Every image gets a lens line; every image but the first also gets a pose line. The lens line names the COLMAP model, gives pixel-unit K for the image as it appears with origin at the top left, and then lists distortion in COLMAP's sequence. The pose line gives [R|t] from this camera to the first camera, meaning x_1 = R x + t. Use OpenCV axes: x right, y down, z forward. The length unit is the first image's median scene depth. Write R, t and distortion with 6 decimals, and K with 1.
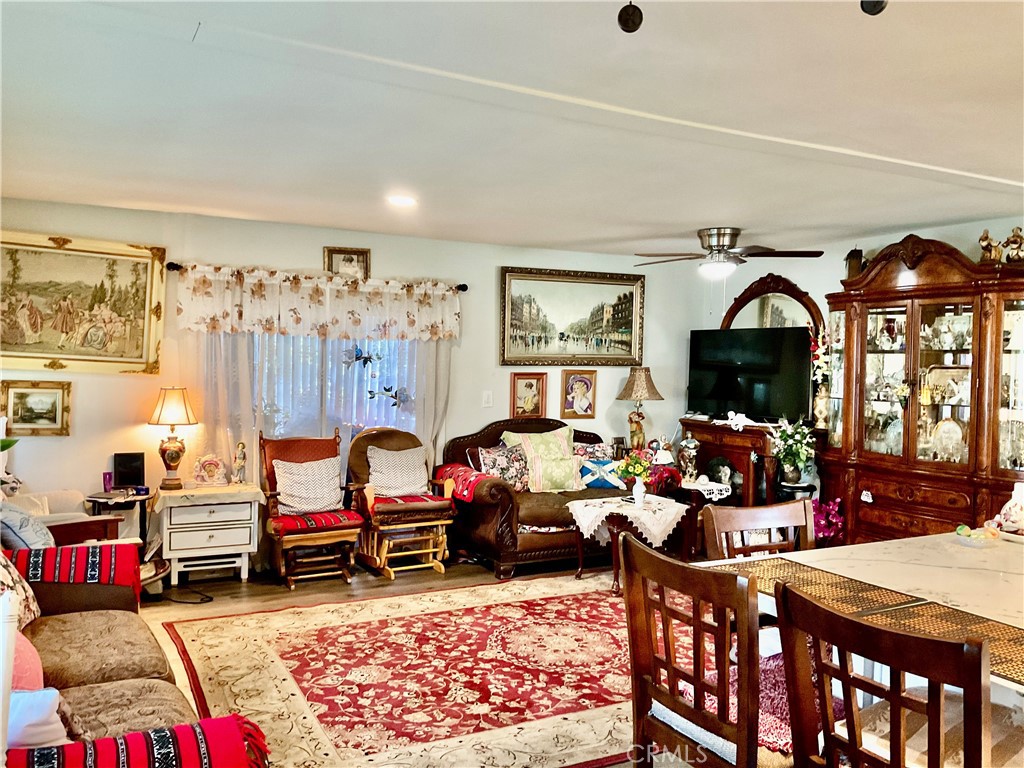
lens RADIAL K [[841.4, 0, 506.4], [0, 841.4, 385.4], [0, 0, 1]] dist [0.075932, -0.160623]
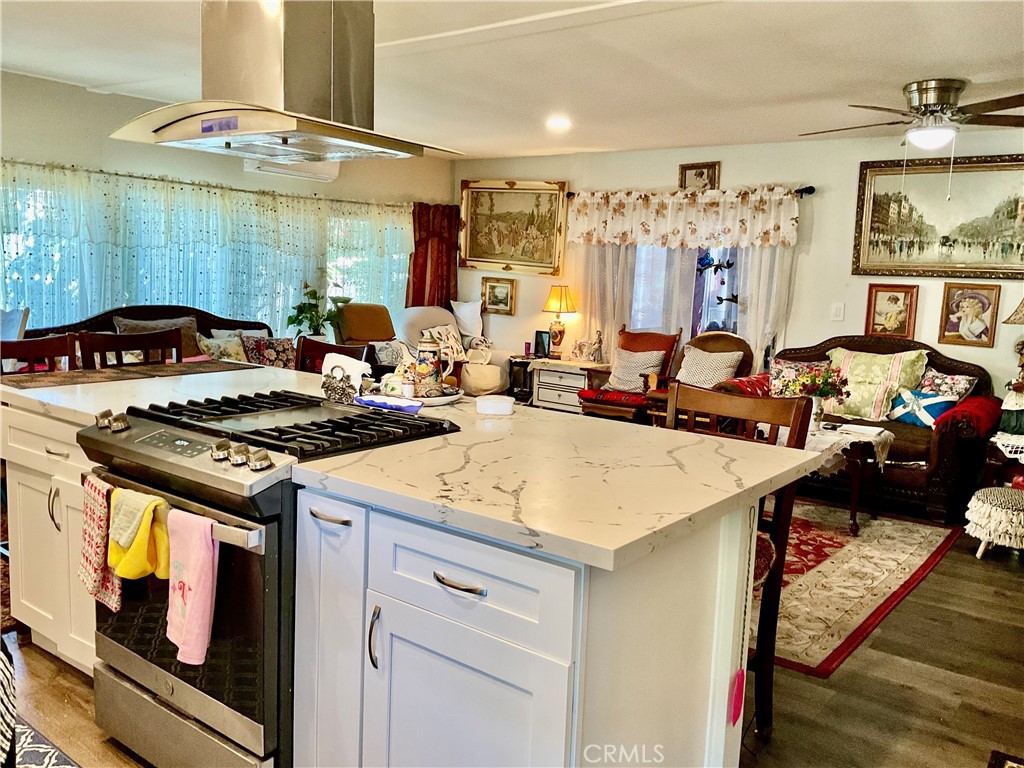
lens RADIAL K [[841.4, 0, 503.5], [0, 841.4, 390.2], [0, 0, 1]] dist [0.075932, -0.160623]
pose [[0.413024, 0.124858, -0.902121, 0.826714], [-0.063233, 0.992099, 0.108361, 0.029204], [0.908522, 0.012289, 0.417656, 0.354651]]
